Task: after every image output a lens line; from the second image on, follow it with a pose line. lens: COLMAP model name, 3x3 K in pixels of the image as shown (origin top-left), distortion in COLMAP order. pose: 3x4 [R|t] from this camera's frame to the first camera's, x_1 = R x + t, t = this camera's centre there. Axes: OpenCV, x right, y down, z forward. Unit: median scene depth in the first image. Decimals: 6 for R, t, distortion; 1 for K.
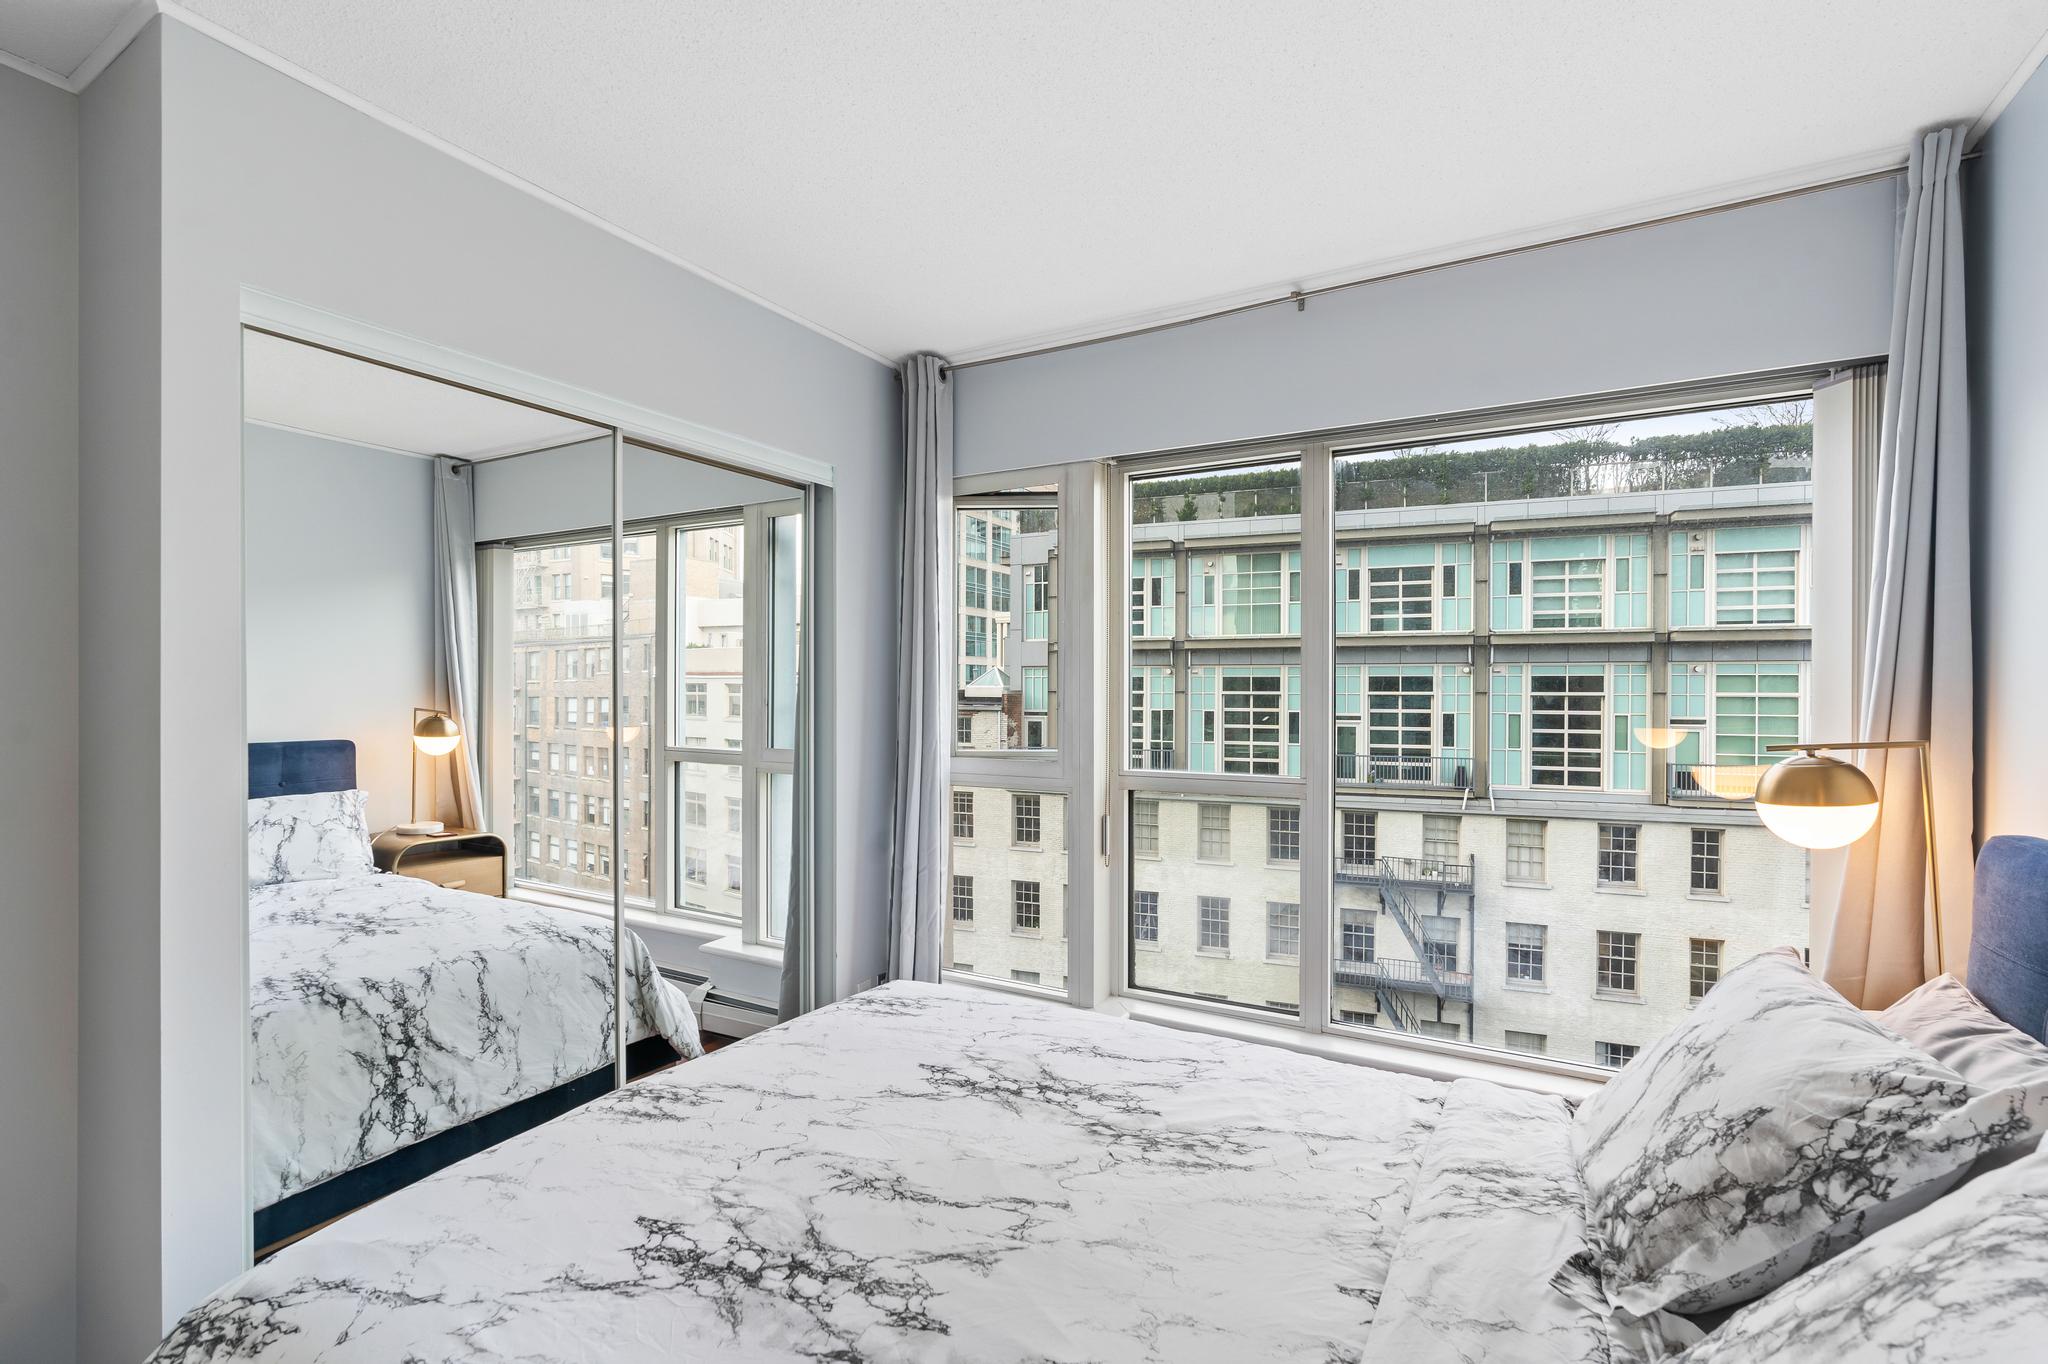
lens RADIAL K [[915.7, 0, 1024.0], [0, 915.7, 695.4], [0, 0, 1]] dist [-0.004701, 0.000020]
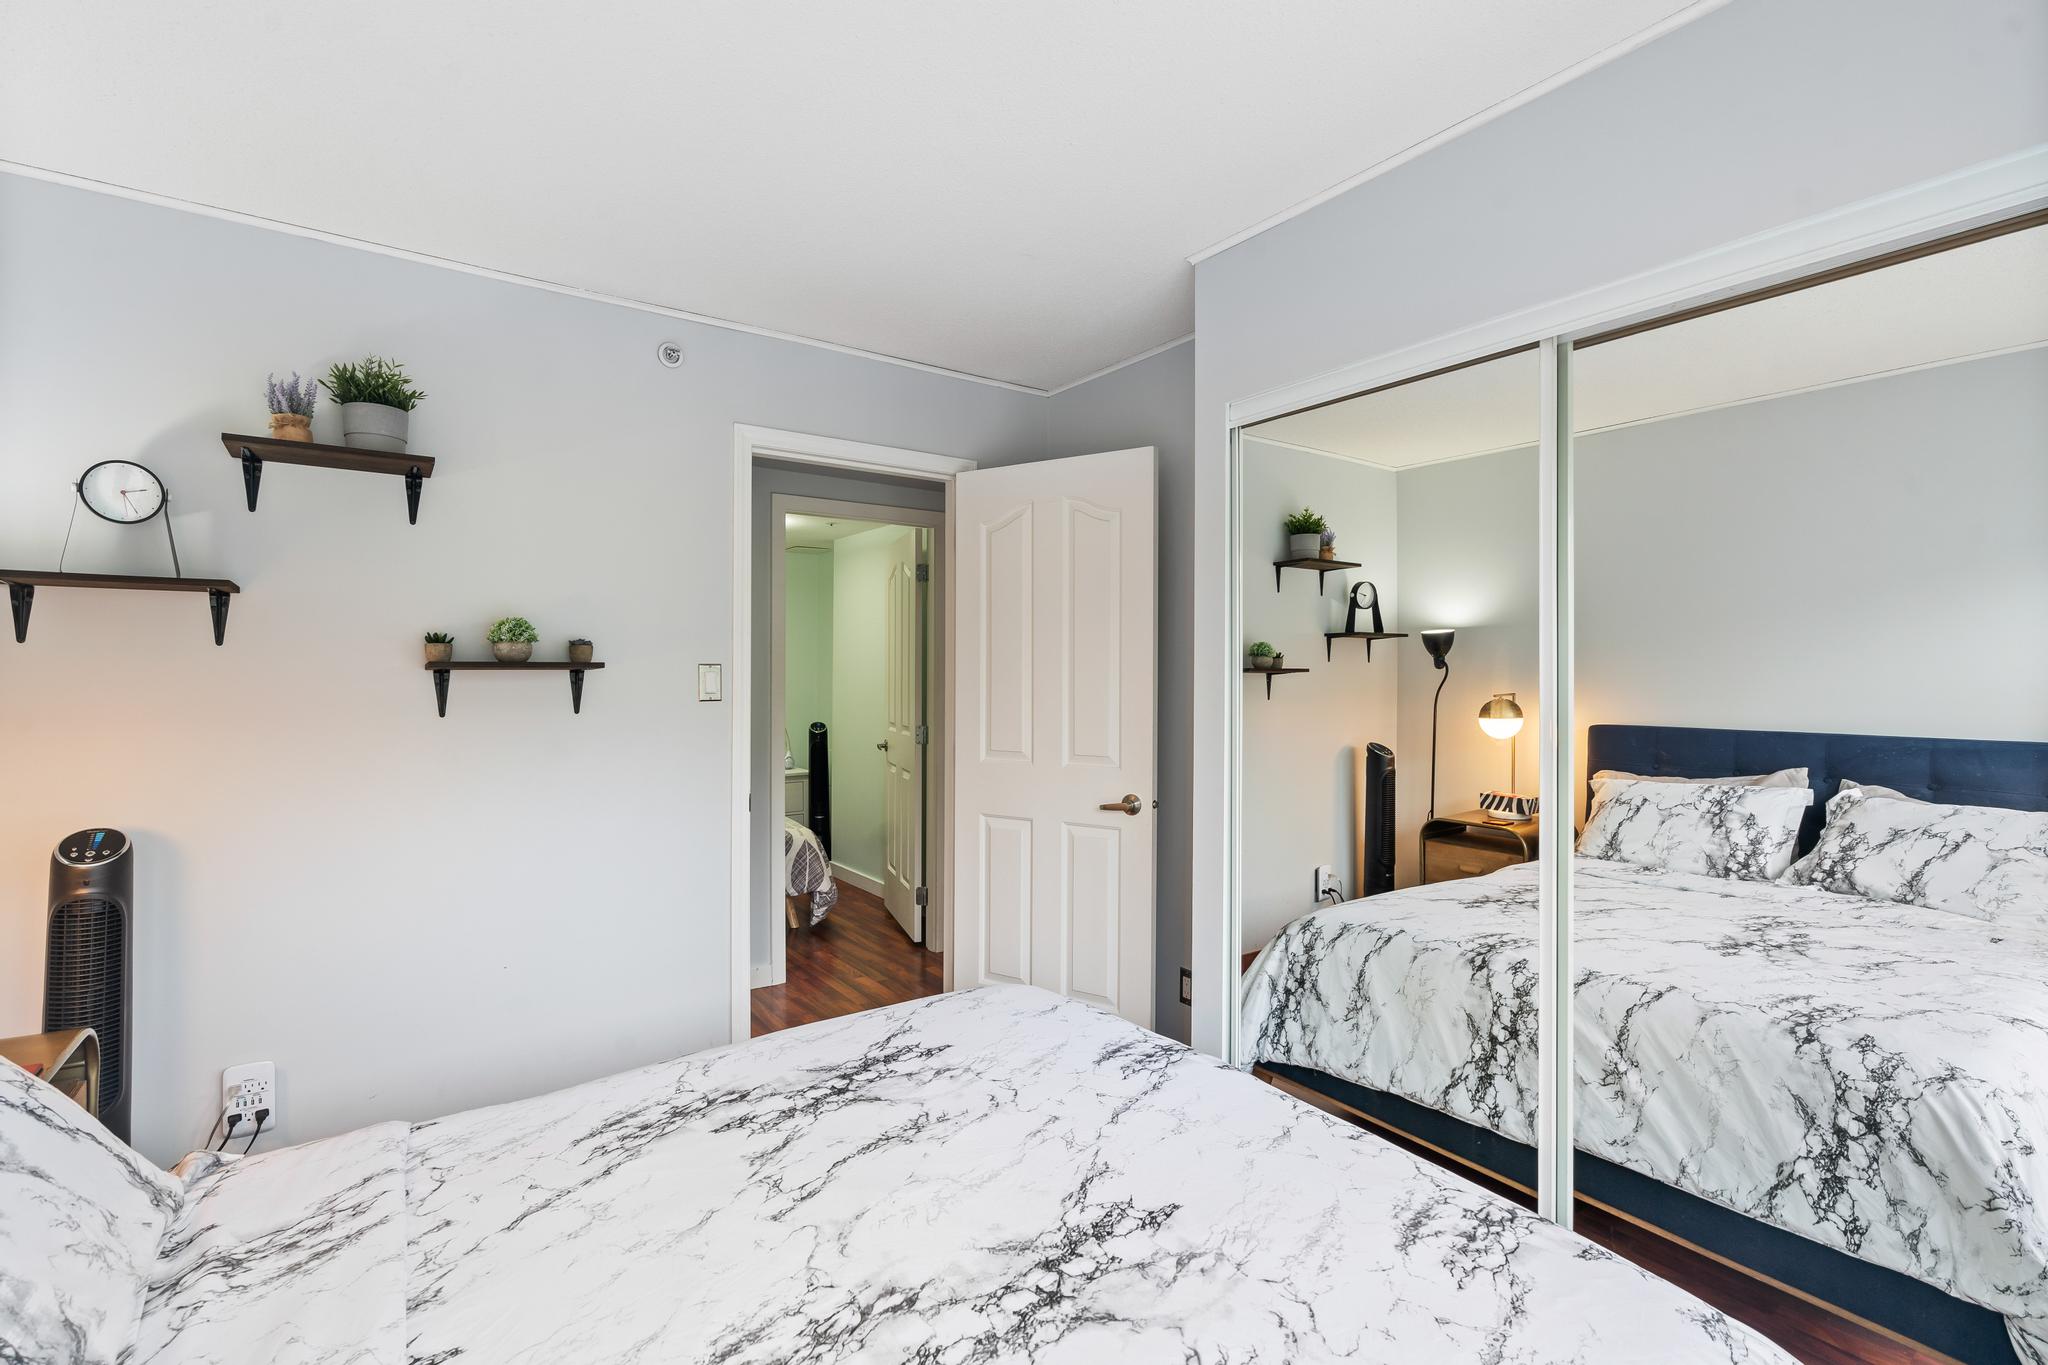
lens RADIAL K [[930.3, 0, 1013.8], [0, 930.3, 671.8], [0, 0, 1]] dist [-0.005361, -0.000603]
pose [[-0.433438, -0.004222, -0.901174, 0.602222], [-0.008096, 0.999967, -0.000791, -0.008346], [0.901147, 0.006953, -0.433458, 1.217010]]
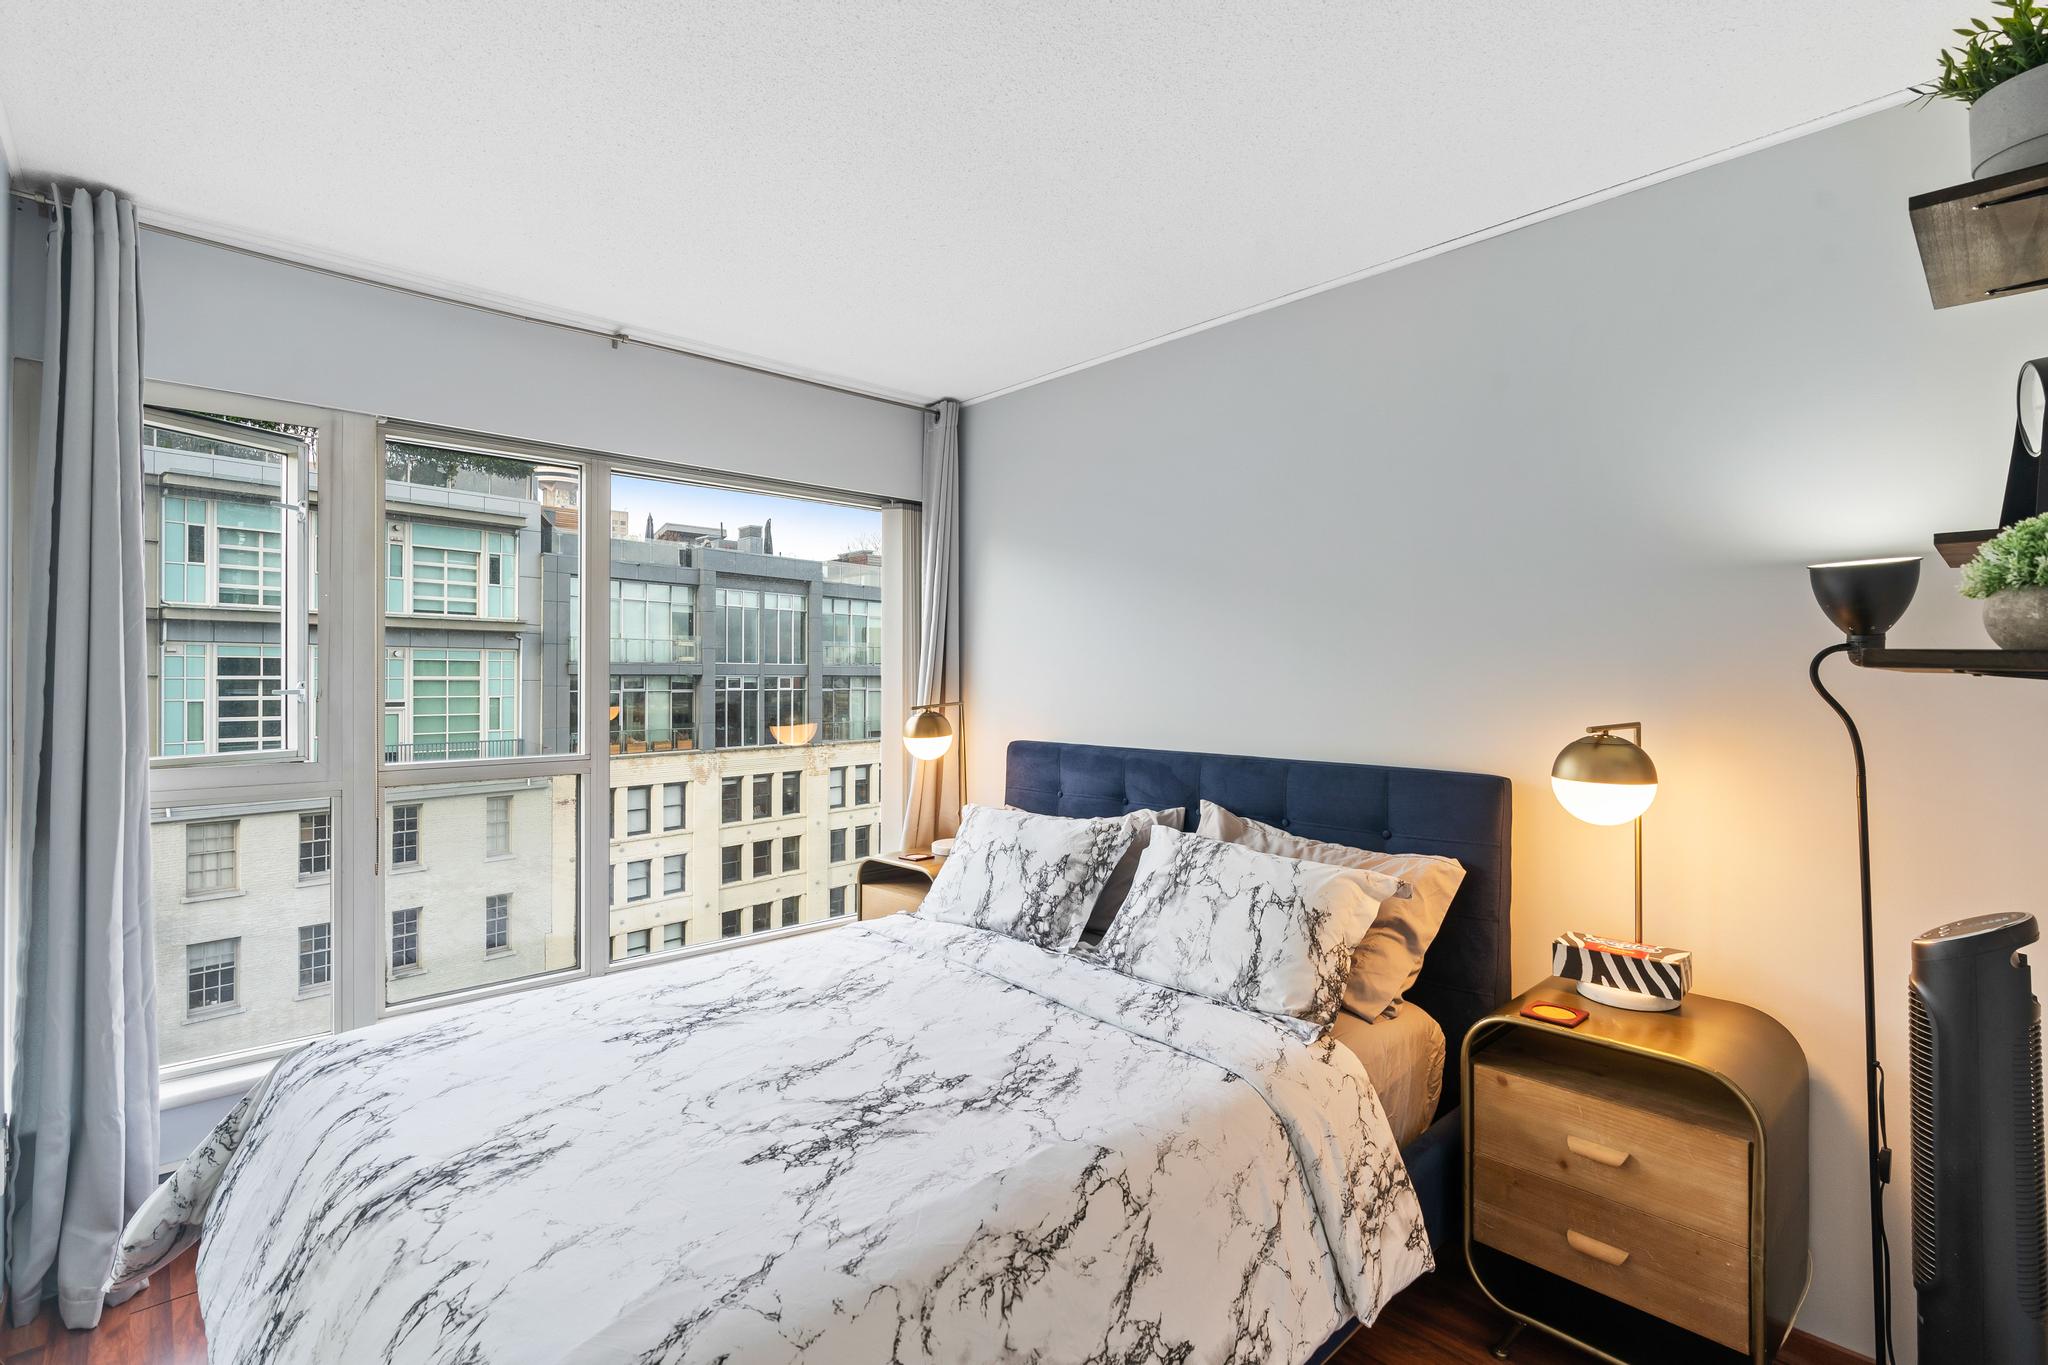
lens RADIAL K [[929.5, 0, 985.5], [0, 929.5, 679.2], [0, 0, 1]] dist [-0.002496, -0.000257]
pose [[0.331163, -0.002775, 0.943570, -0.972169], [0.002529, 0.999995, 0.002054, -0.004448], [-0.943570, 0.001706, 0.331168, 0.255491]]
